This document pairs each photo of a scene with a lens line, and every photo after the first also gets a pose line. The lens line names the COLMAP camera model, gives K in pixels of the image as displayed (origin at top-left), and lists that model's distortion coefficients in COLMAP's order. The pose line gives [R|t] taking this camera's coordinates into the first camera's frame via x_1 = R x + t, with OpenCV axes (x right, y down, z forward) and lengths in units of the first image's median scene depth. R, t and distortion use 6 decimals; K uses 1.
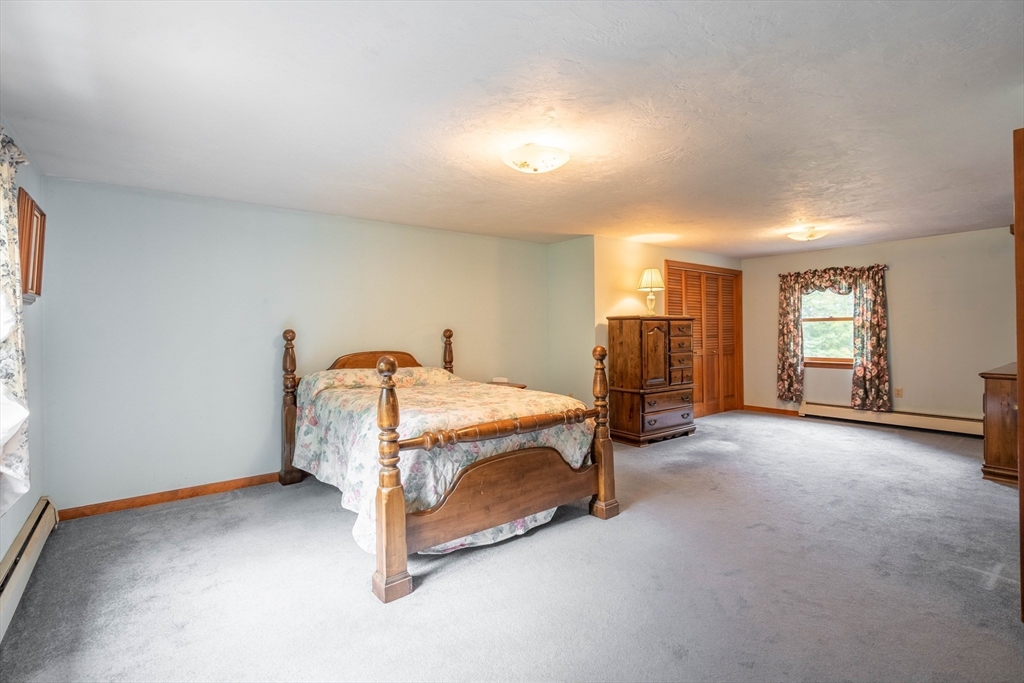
lens RADIAL K [[468.9, 0, 510.2], [0, 468.9, 335.7], [0, 0, 1]] dist [-0.002505, 0.000005]
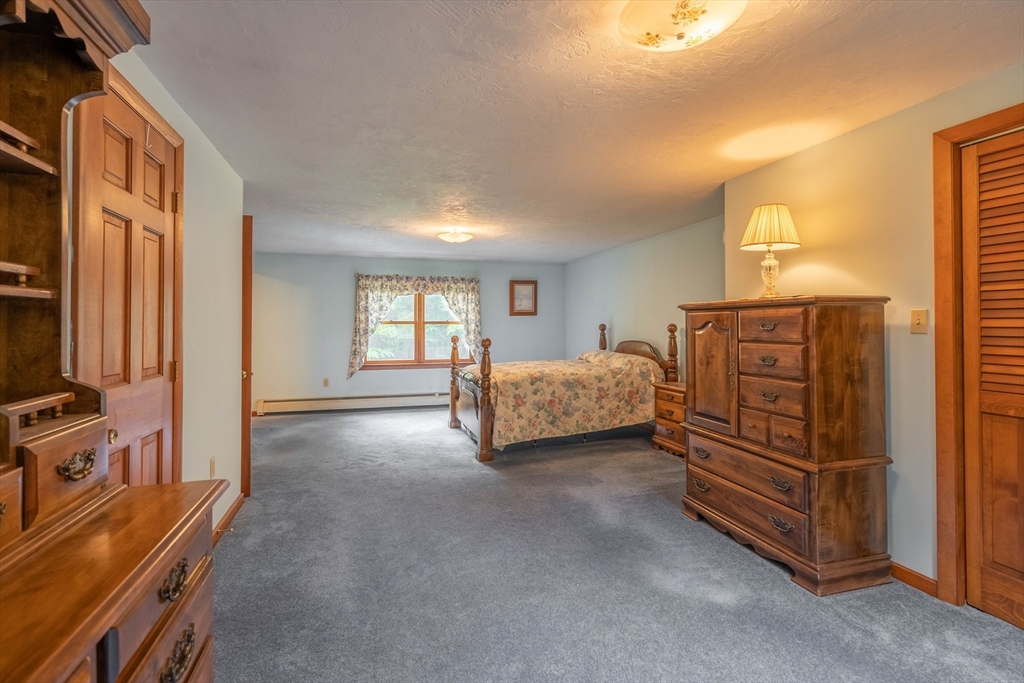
lens RADIAL K [[468.9, 0, 510.2], [0, 468.9, 335.7], [0, 0, 1]] dist [-0.002505, 0.000005]
pose [[-0.363468, 0.028286, -0.931177, 0.946810], [-0.015152, 0.999227, 0.036268, -0.019065], [0.931483, 0.027292, -0.362759, 1.011641]]
